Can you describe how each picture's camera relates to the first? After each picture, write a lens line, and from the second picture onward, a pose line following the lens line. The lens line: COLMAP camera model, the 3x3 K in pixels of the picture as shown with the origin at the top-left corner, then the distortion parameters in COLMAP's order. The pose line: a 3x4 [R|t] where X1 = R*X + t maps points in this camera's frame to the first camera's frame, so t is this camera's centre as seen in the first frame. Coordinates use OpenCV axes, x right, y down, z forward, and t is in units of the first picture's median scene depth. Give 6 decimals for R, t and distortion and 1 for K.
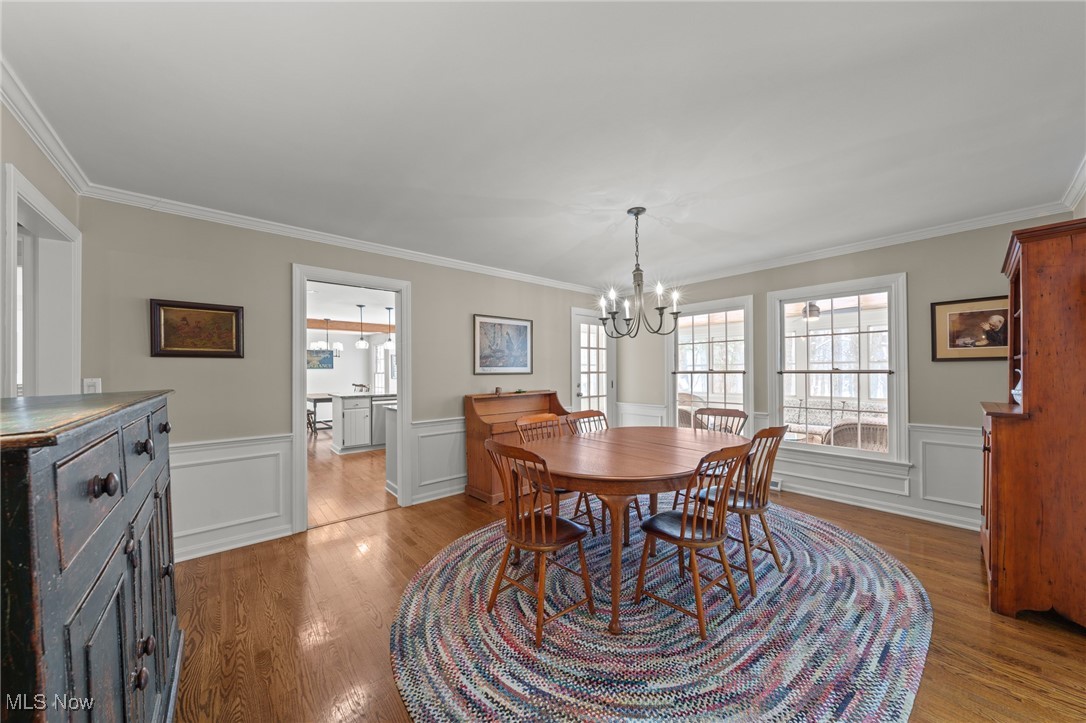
lens RADIAL K [[377.3, 0, 544.2], [0, 377.3, 370.6], [0, 0, 1]] dist [-0.002094, -0.000044]
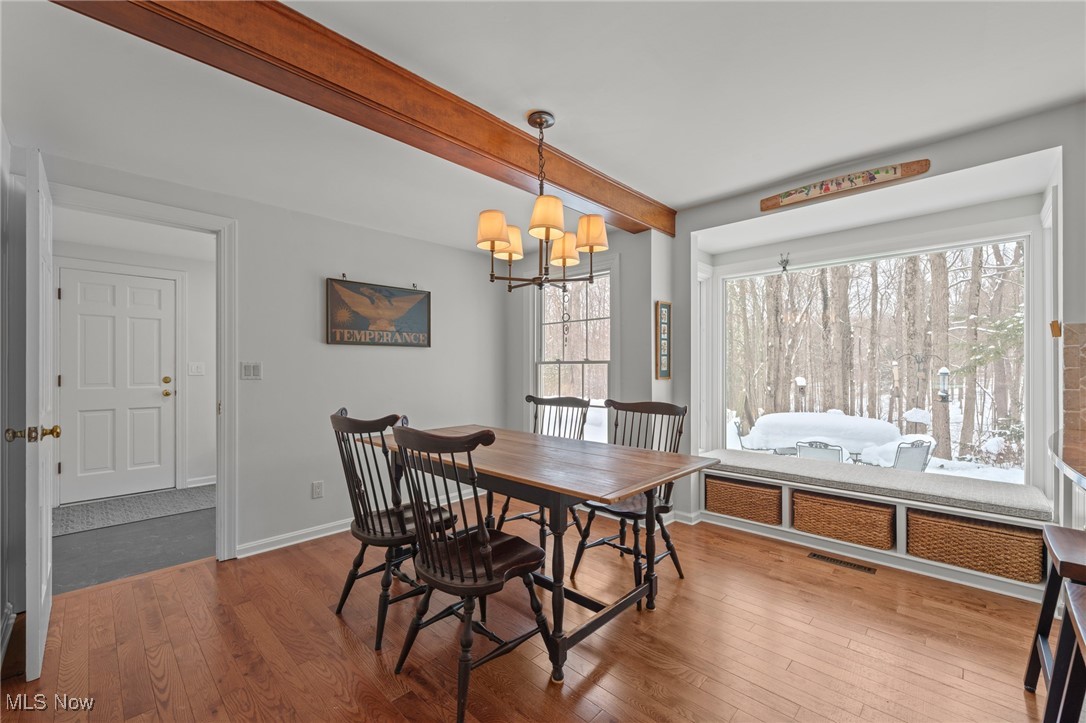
lens RADIAL K [[452.0, 0, 545.1], [0, 452.0, 365.0], [0, 0, 1]] dist [-0.003470, -0.000460]
pose [[0.997220, 0.004663, 0.074370, -0.794104], [-0.004190, 0.999970, -0.006504, 0.019102], [-0.074398, 0.006174, 0.997209, 0.983478]]
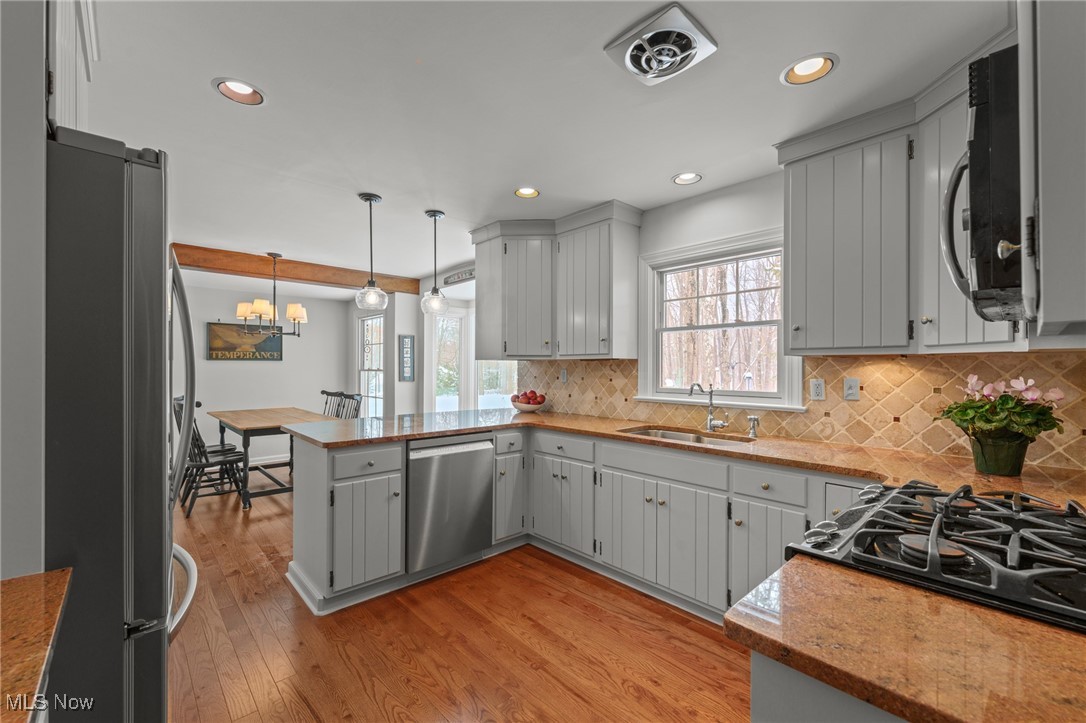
lens RADIAL K [[452.0, 0, 541.4], [0, 452.0, 365.9], [0, 0, 1]] dist [-0.003470, -0.000460]
pose [[0.999471, 0.008203, 0.031475, -0.359512], [-0.008160, 0.999966, -0.001484, -0.000165], [-0.031486, 0.001226, 0.999503, 0.592351]]
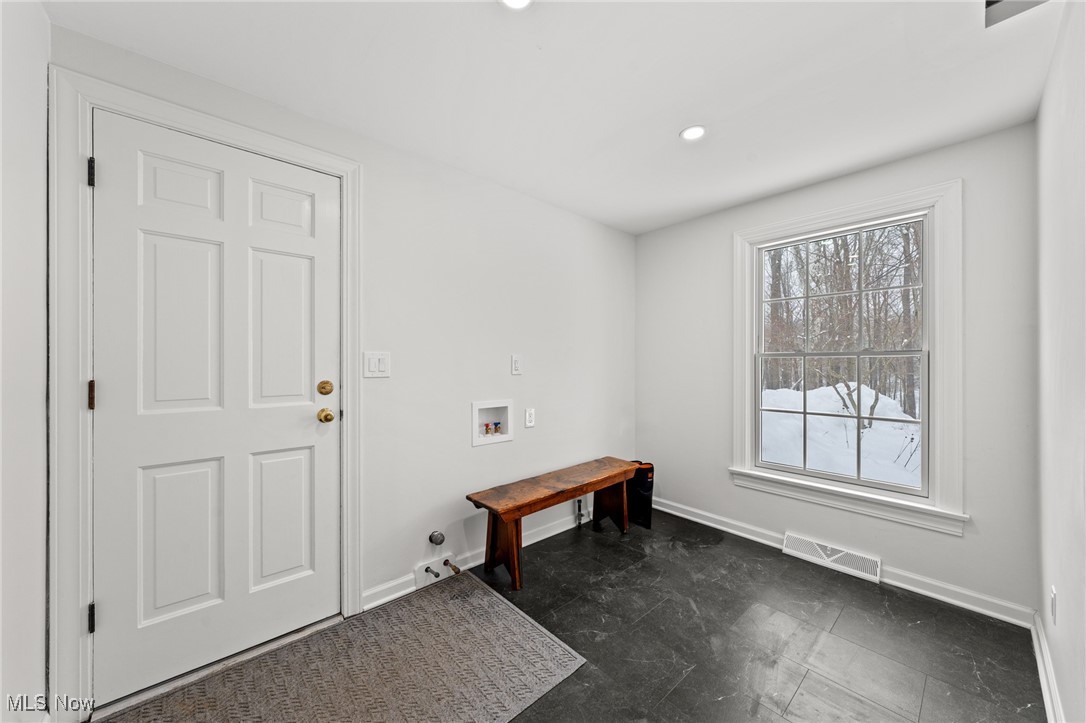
lens RADIAL K [[377.3, 0, 520.0], [0, 377.3, 359.7], [0, 0, 1]] dist [-0.002094, -0.000044]
pose [[0.999785, 0.004942, 0.020154, -1.028022], [-0.004835, 0.999974, -0.005355, 0.019928], [-0.020180, 0.005257, 0.999783, 1.256652]]
